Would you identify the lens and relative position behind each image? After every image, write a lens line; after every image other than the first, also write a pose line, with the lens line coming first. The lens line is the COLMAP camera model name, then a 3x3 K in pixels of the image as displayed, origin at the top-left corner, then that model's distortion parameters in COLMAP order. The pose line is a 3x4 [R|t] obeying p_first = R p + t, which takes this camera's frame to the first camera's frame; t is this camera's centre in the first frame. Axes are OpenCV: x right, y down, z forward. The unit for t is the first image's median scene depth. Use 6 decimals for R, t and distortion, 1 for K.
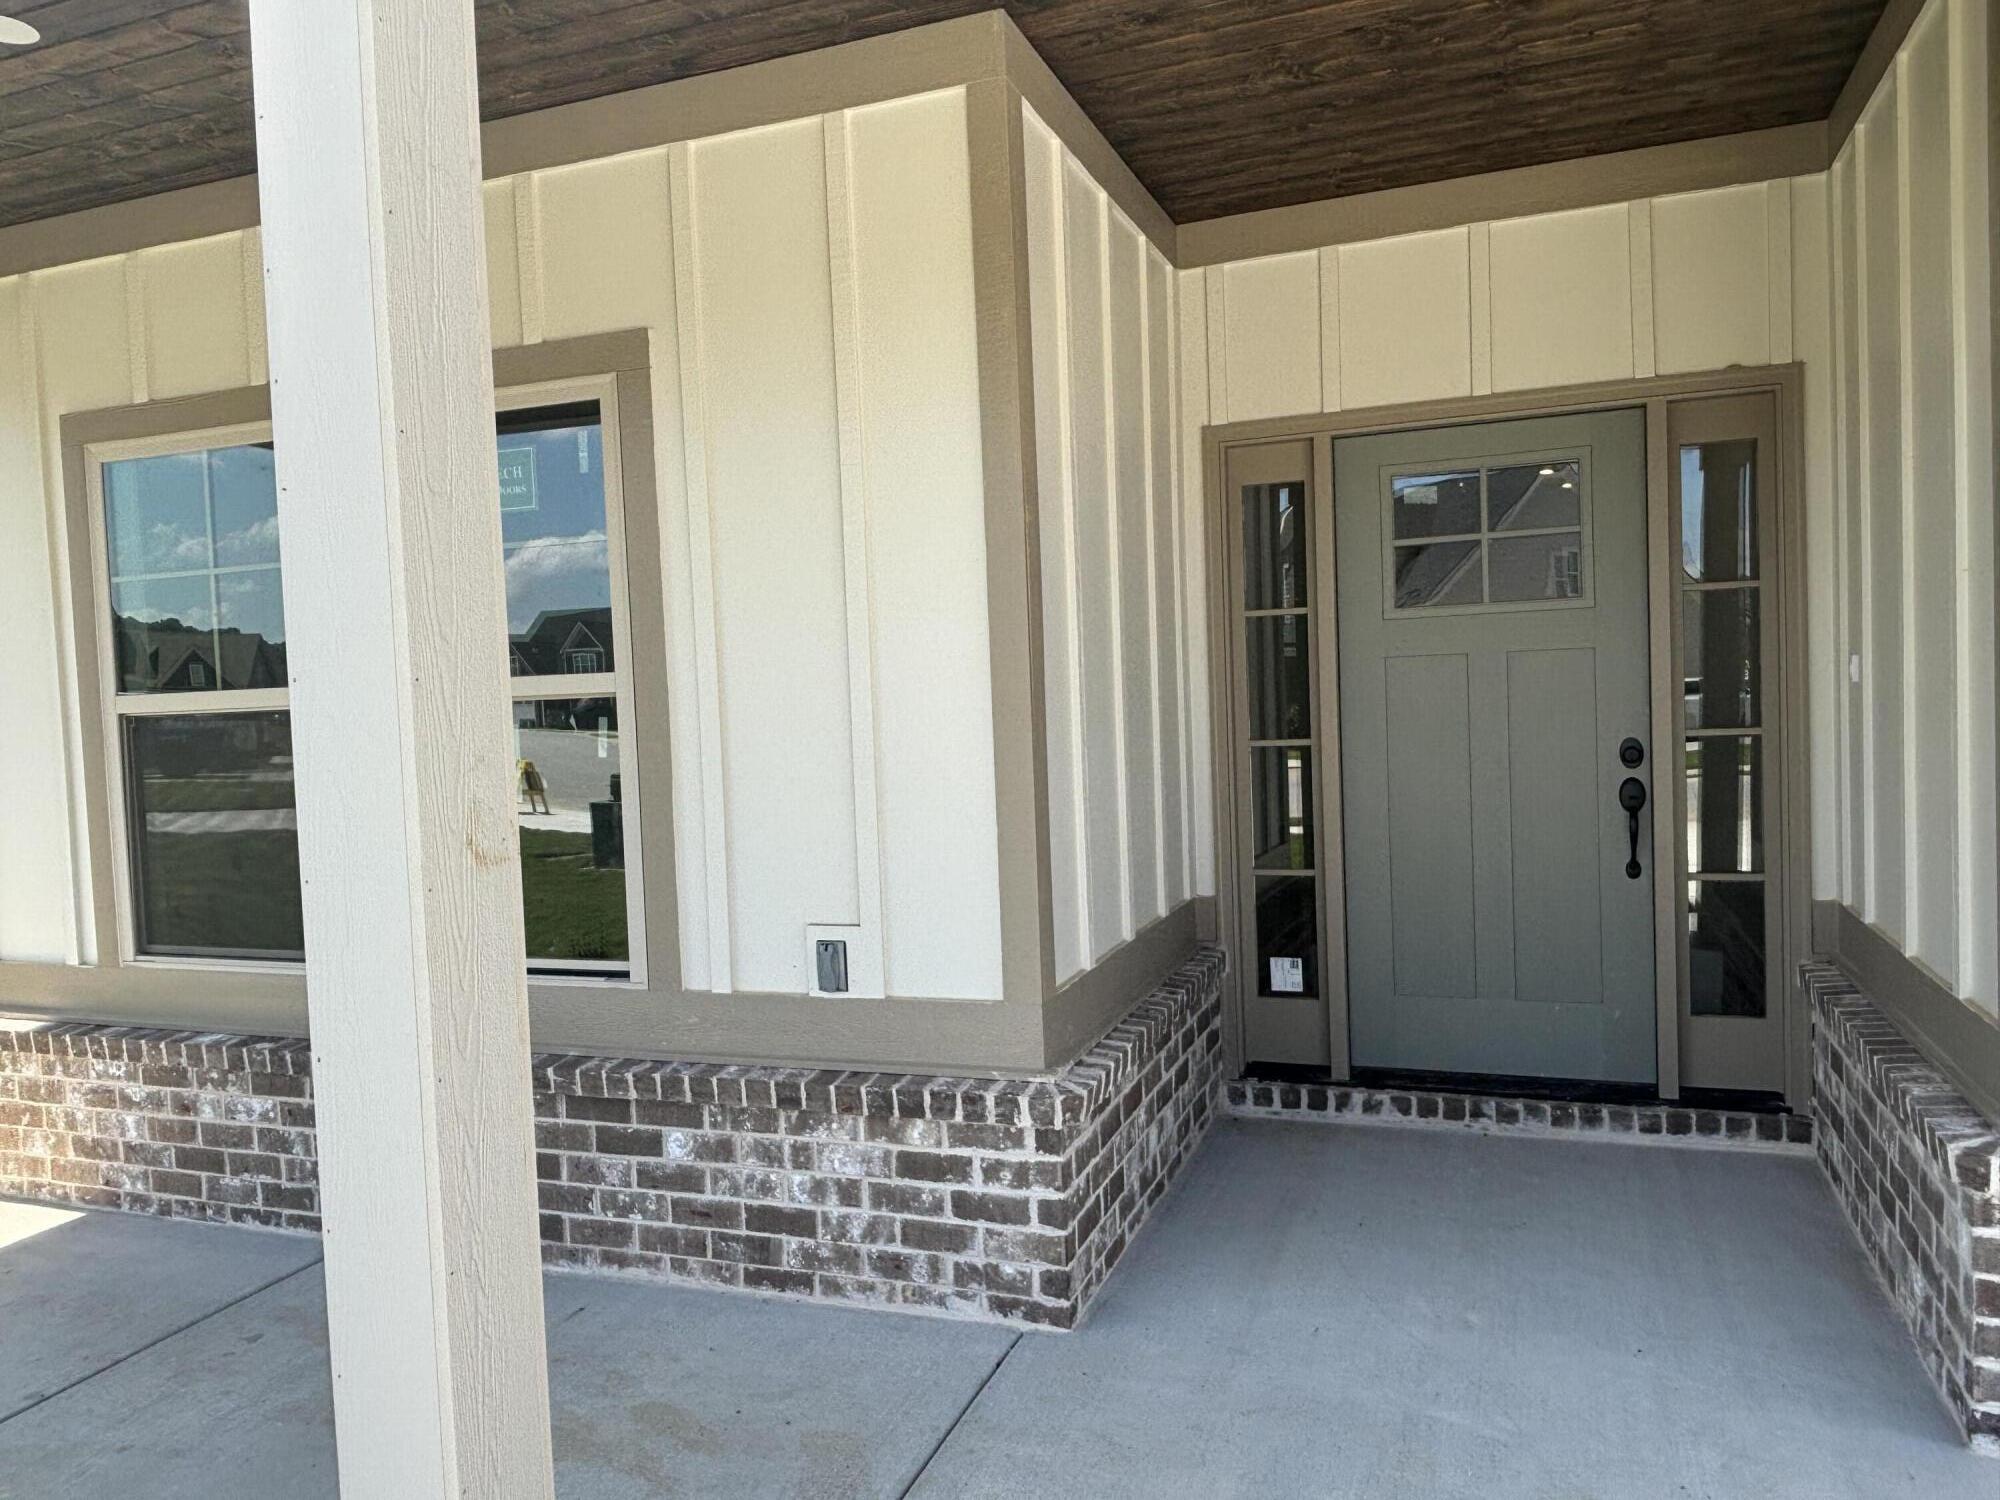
lens RADIAL K [[1440.9, 0, 972.4], [0, 1440.9, 759.2], [0, 0, 1]] dist [0.049425, -0.068041]
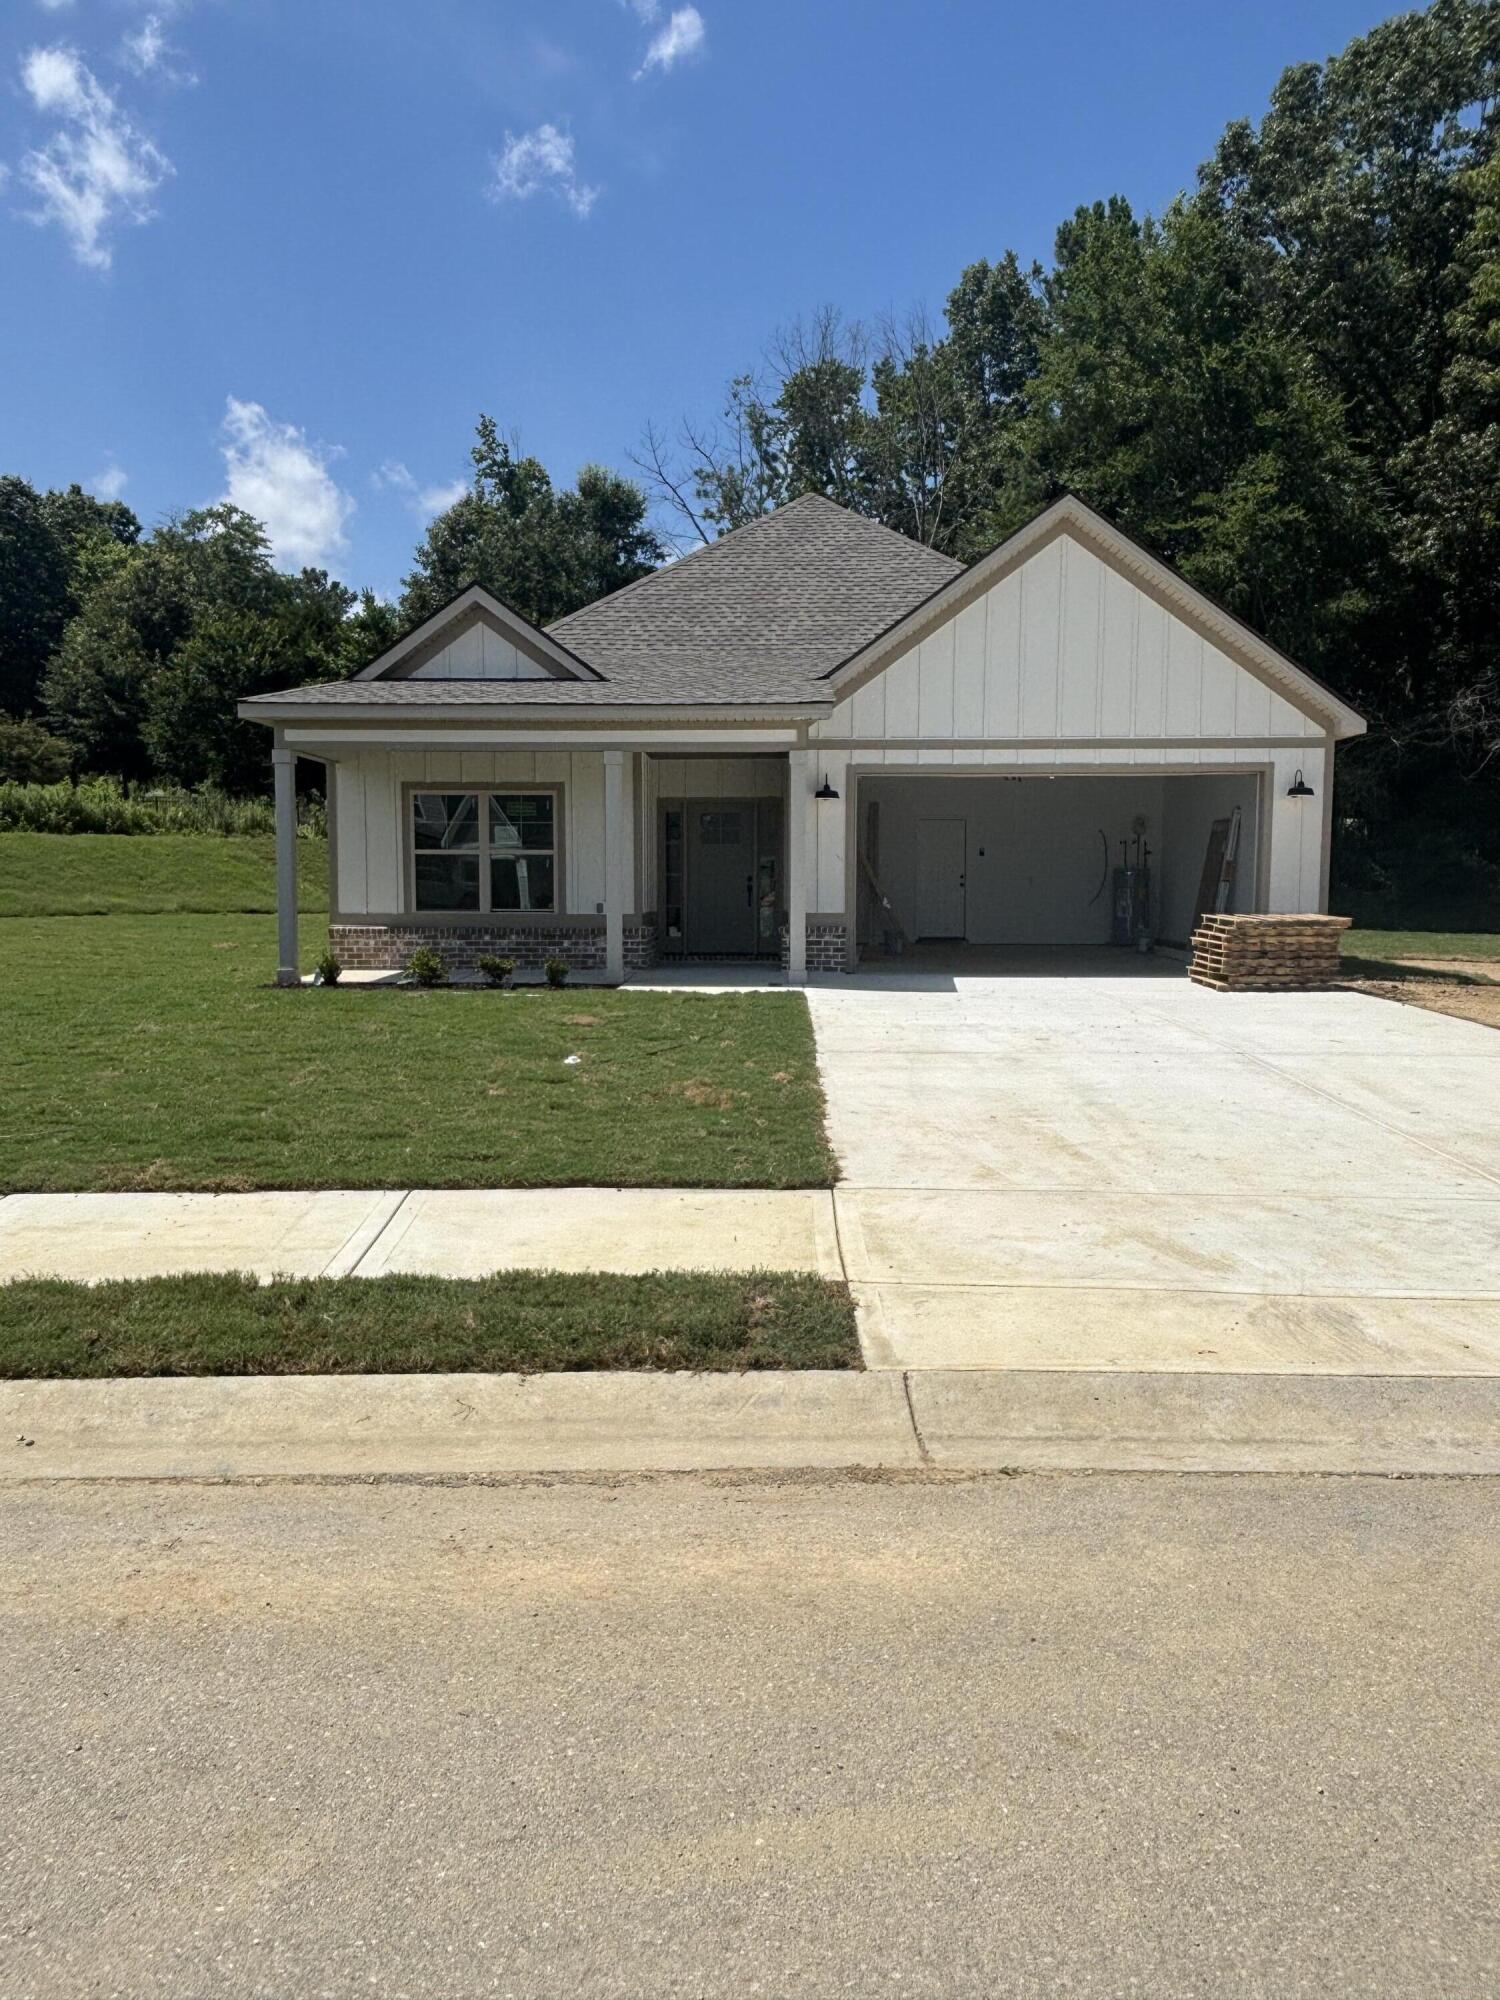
lens RADIAL K [[1440.9, 0, 739.6], [0, 1440.9, 992.5], [0, 0, 1]] dist [0.049425, -0.068041]
pose [[0.941219, 0.016886, 0.337373, -1.175845], [-0.024268, 0.999549, 0.017676, 0.293046], [-0.336923, -0.024825, 0.941205, -3.497067]]
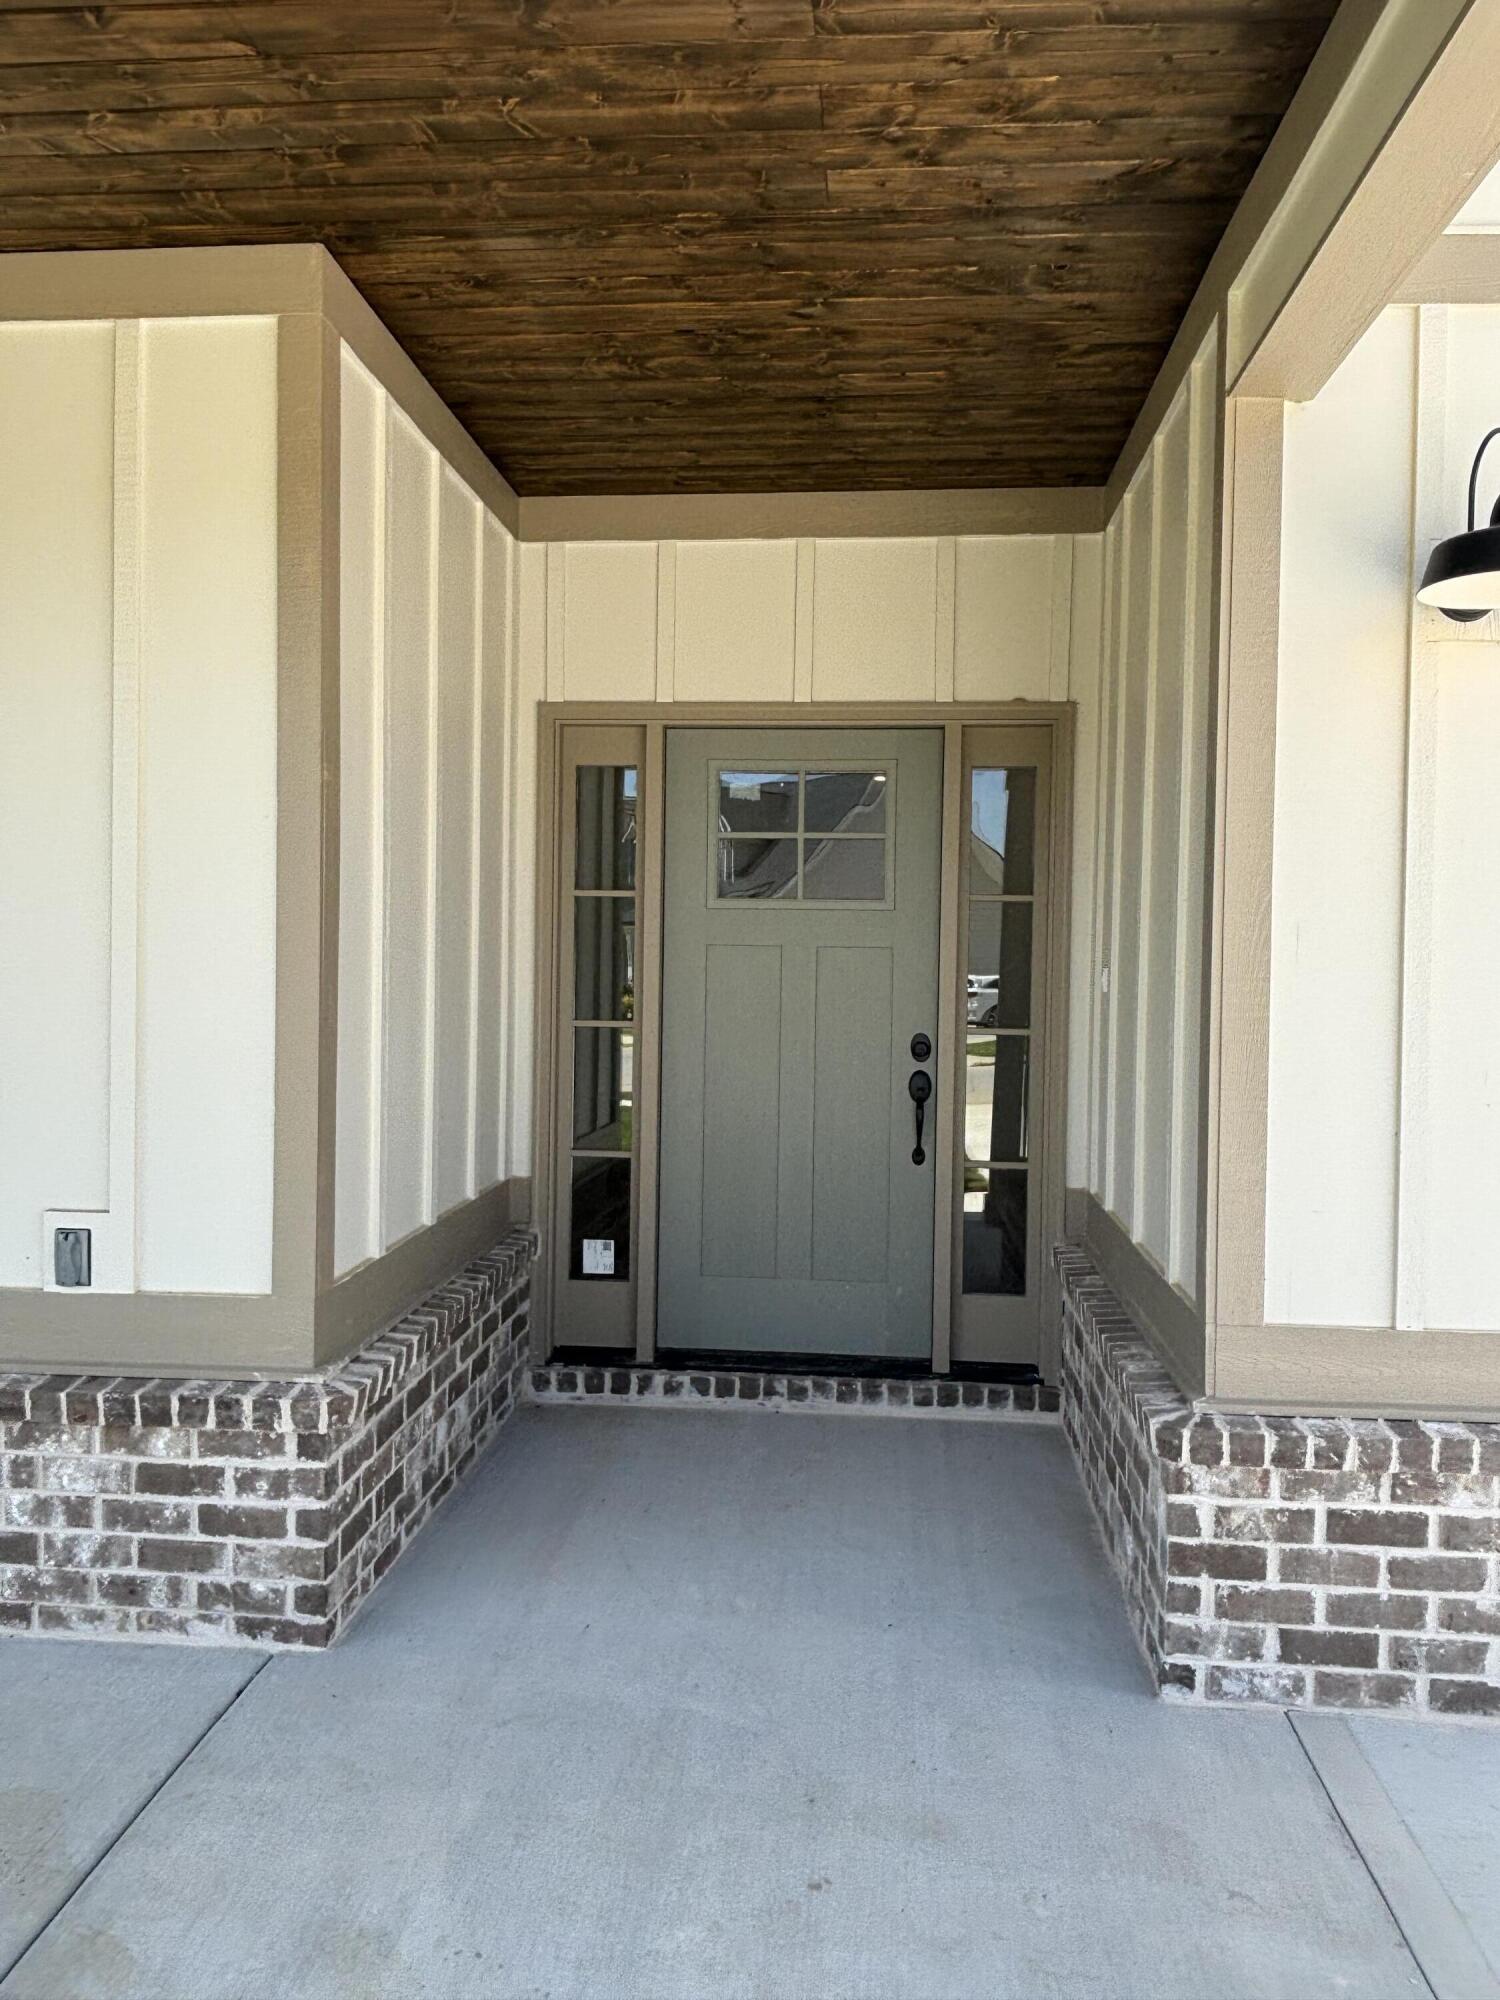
lens RADIAL K [[1440.9, 0, 755.3], [0, 1440.9, 995.6], [0, 0, 1]] dist [0.049425, -0.068041]
pose [[0.959097, 0.046885, 0.279169, 0.041712], [-0.040769, 0.998785, -0.027678, -0.009210], [-0.280127, 0.015164, 0.959843, 0.013844]]
